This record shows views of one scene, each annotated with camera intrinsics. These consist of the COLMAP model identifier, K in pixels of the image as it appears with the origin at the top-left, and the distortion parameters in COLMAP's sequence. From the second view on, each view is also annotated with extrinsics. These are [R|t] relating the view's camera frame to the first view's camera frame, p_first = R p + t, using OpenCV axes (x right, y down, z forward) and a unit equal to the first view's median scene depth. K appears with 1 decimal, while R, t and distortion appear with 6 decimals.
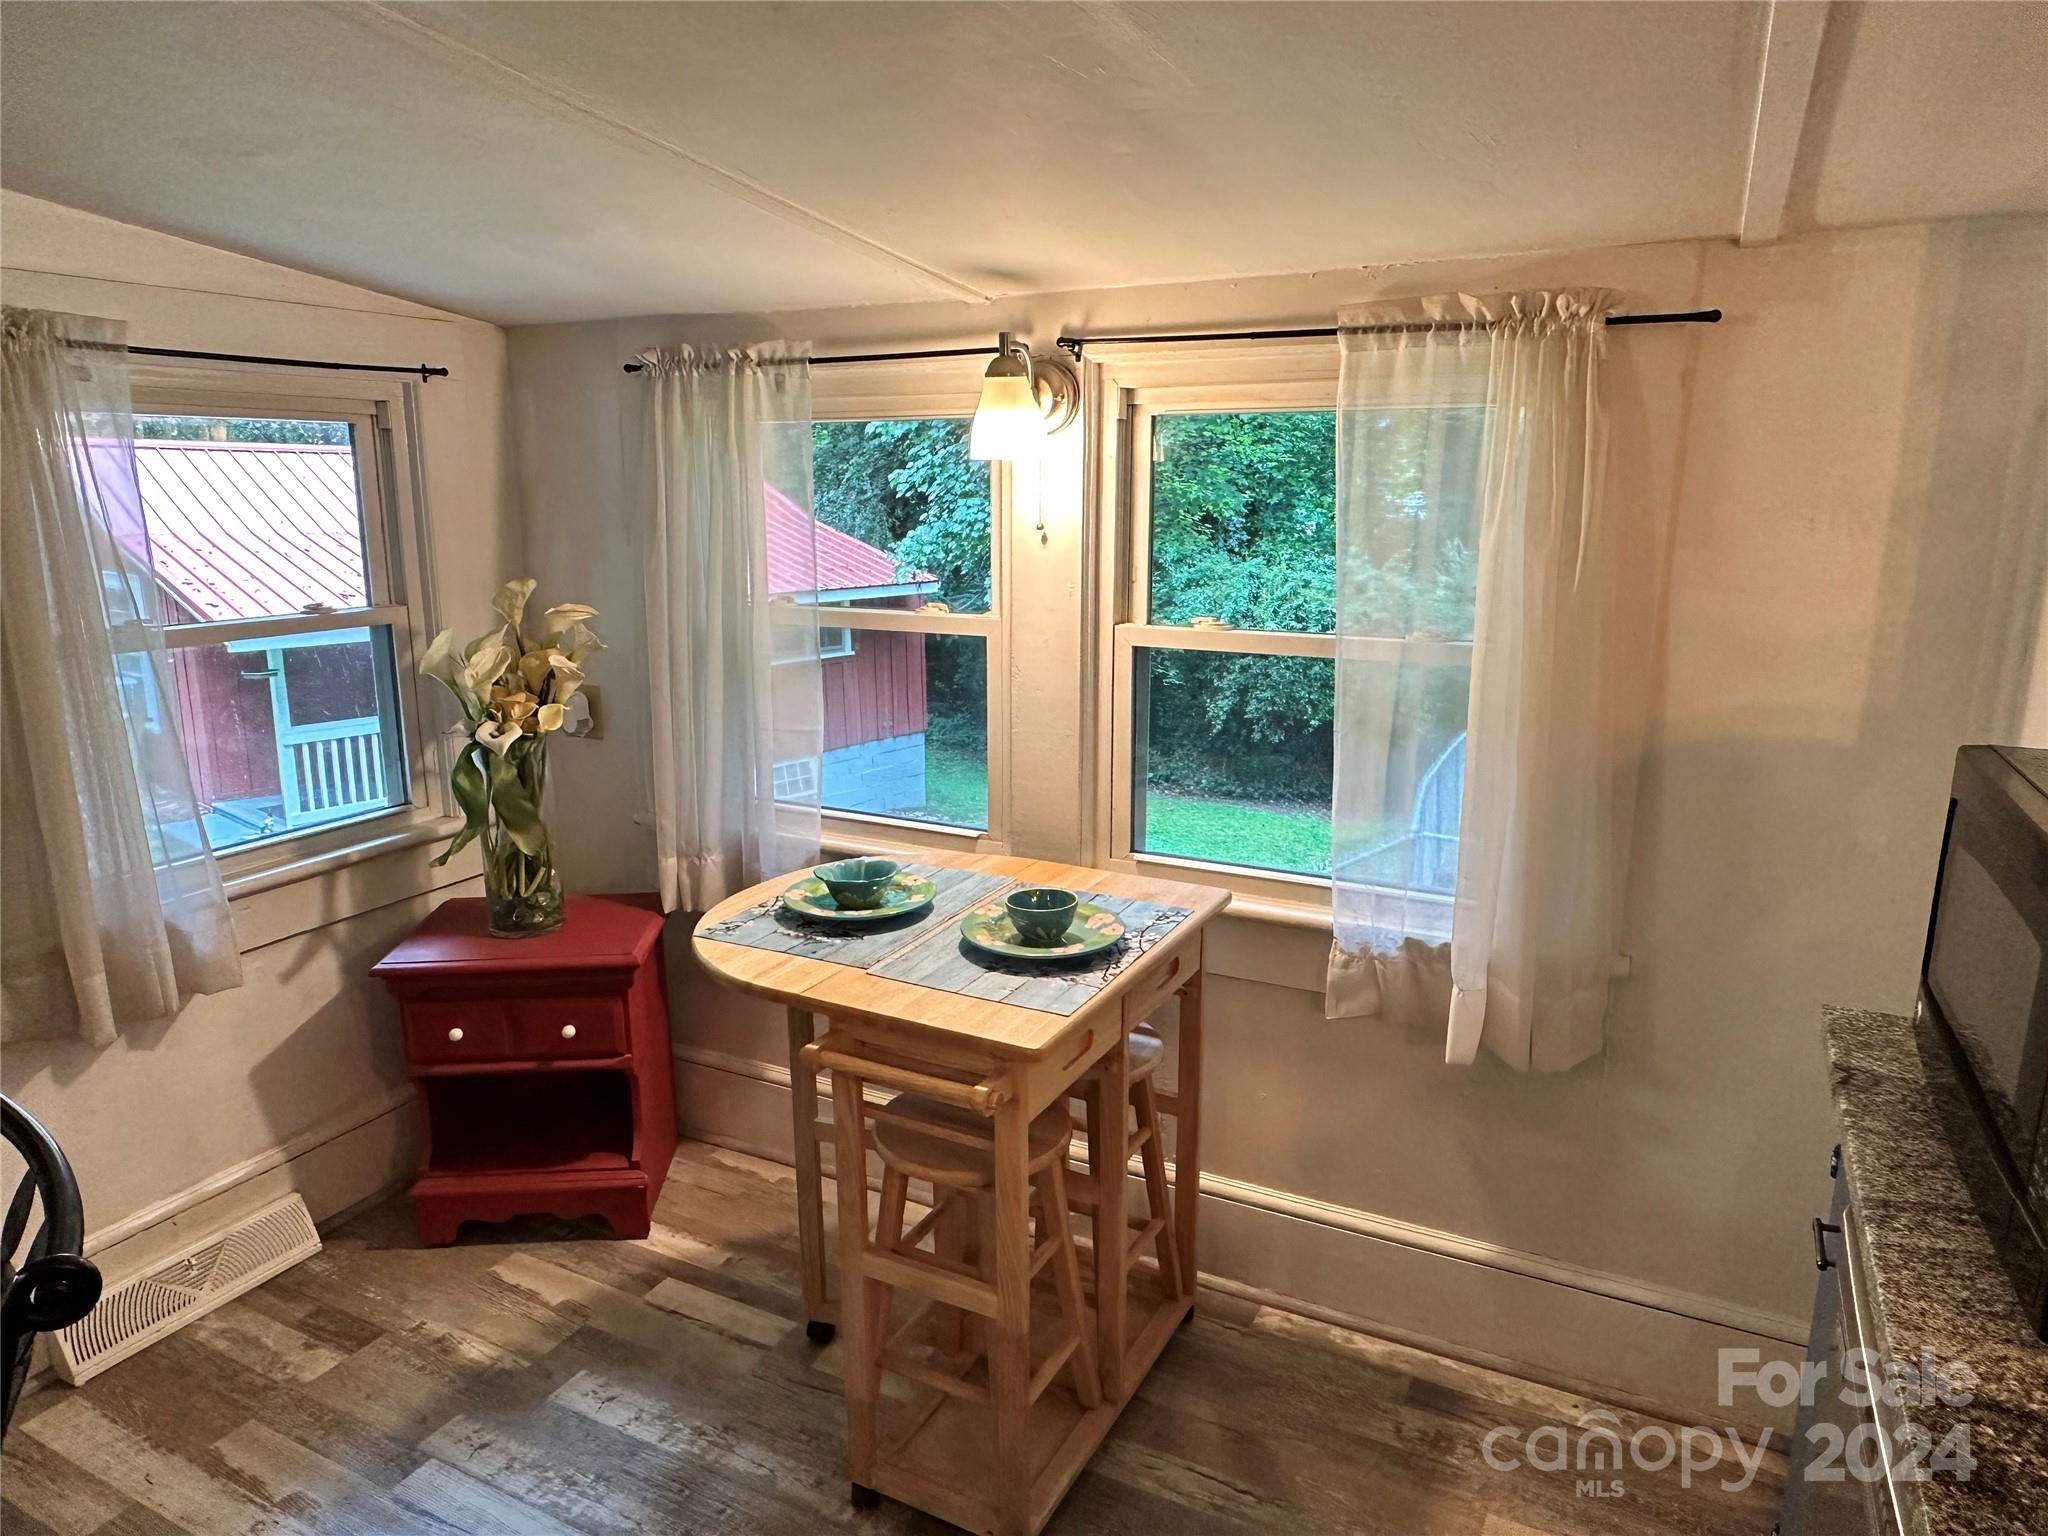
lens RADIAL K [[1296.3, 0, 1025.3], [0, 1296.3, 772.9], [0, 0, 1]] dist [0.007888, 0.000859]
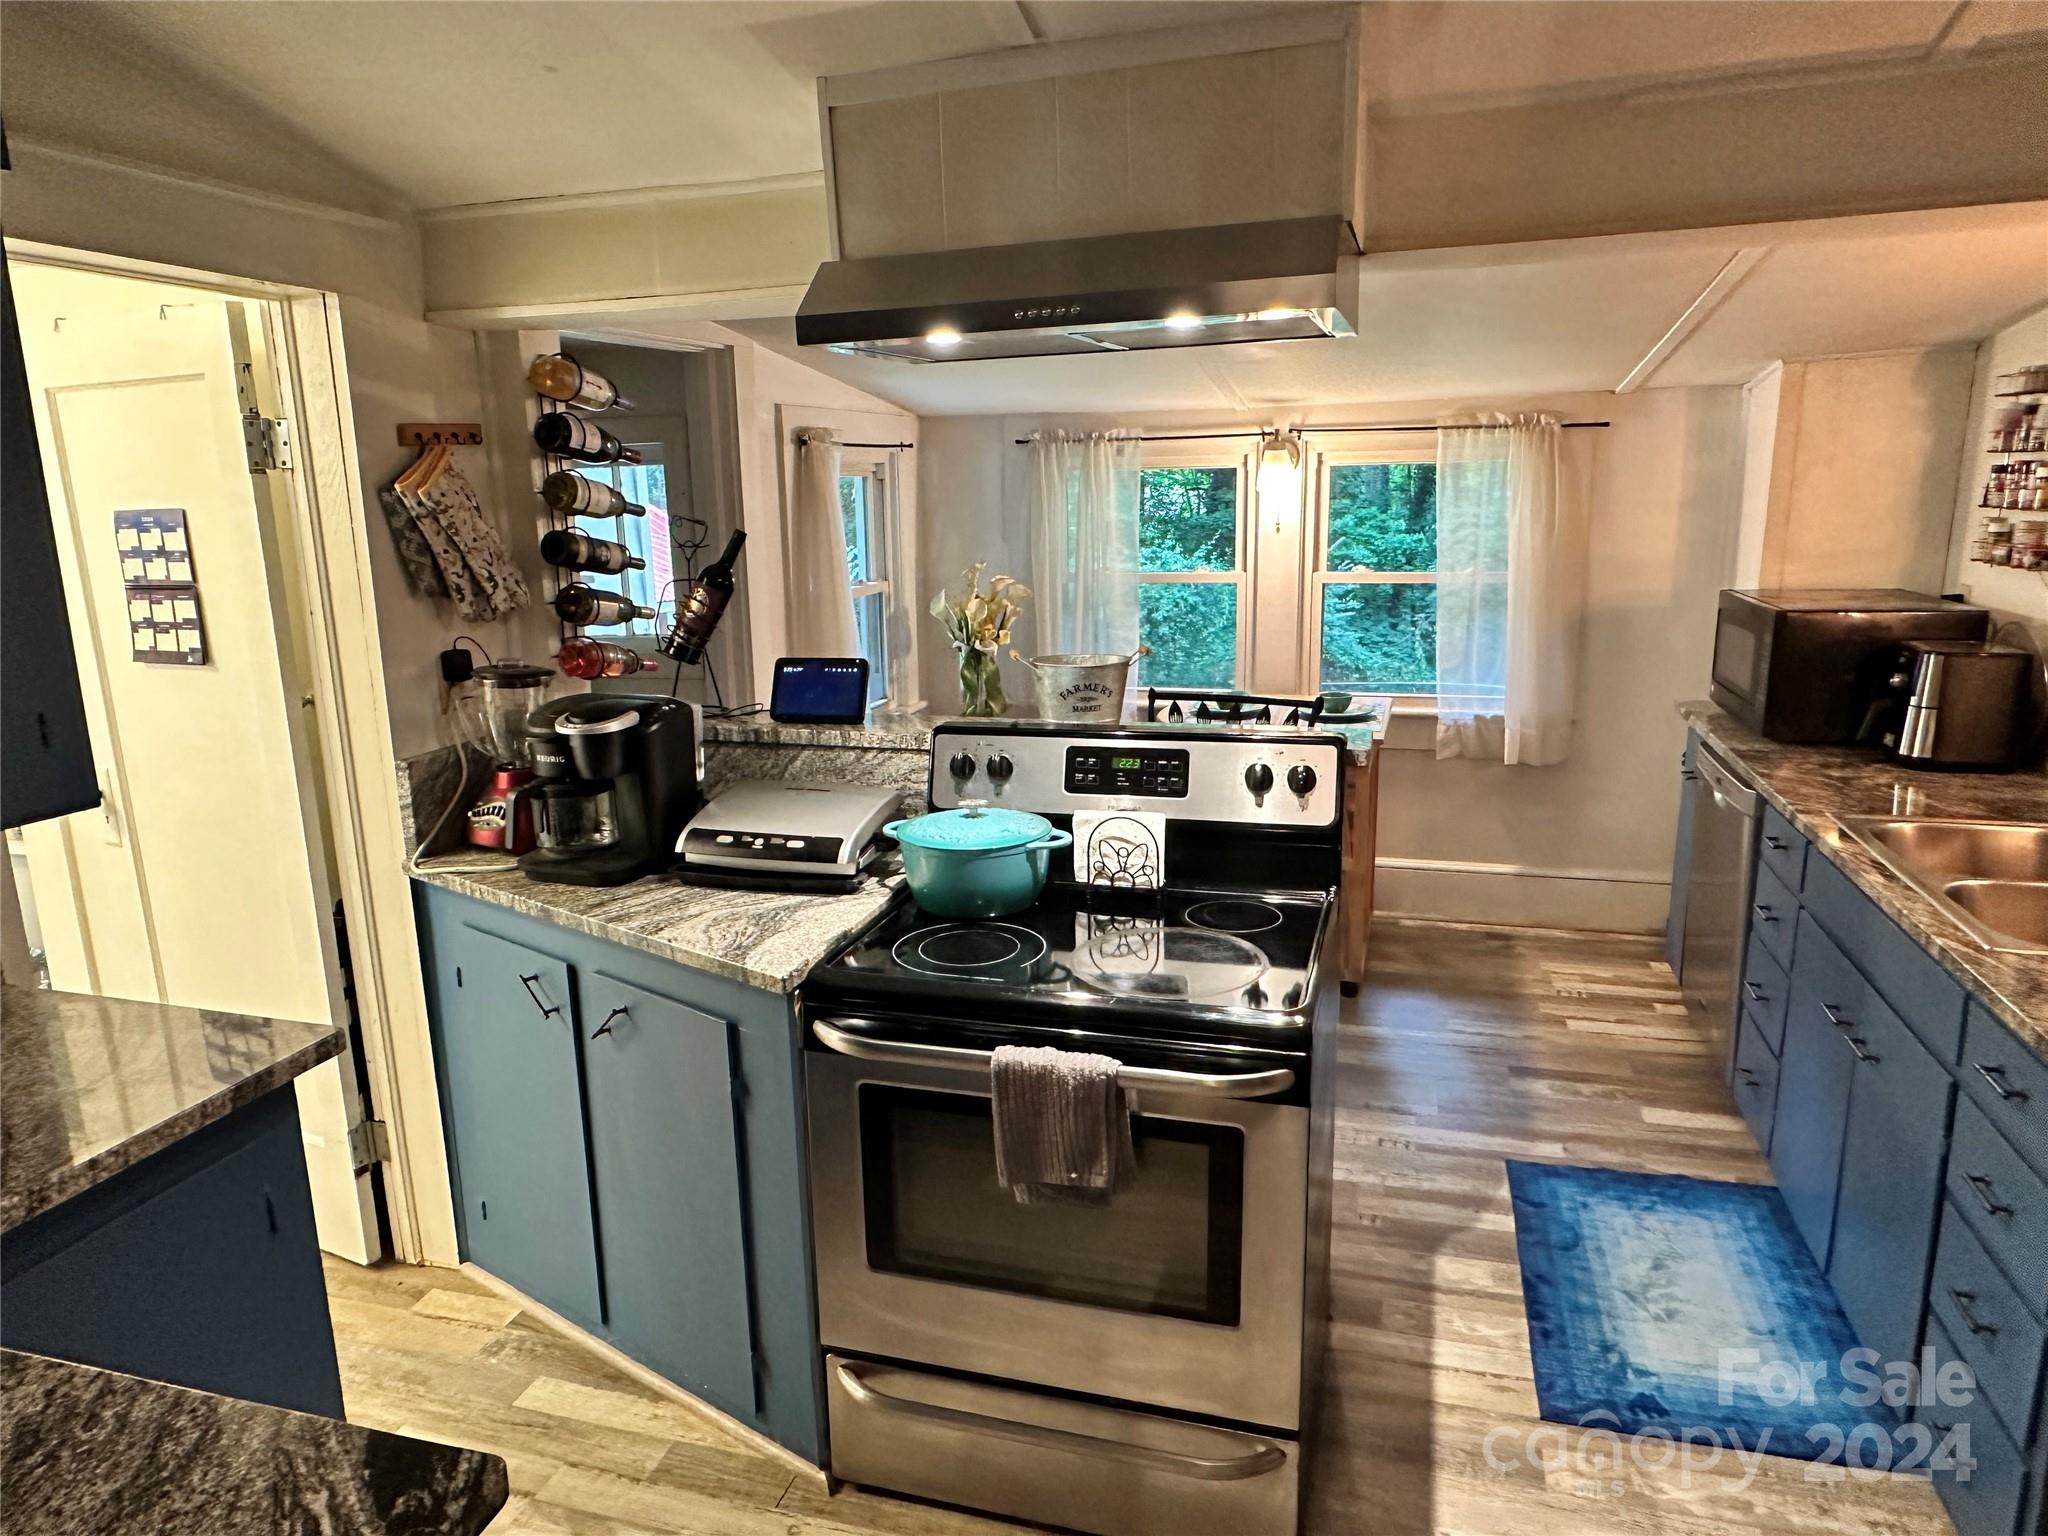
lens RADIAL K [[1296.3, 0, 1023.1], [0, 1296.3, 767.6], [0, 0, 1]] dist [0.007888, 0.000859]
pose [[0.982186, -0.062455, 0.177228, -0.792356], [0.063574, 0.997977, -0.000637, 0.167065], [-0.176830, 0.011892, 0.984170, -0.920668]]
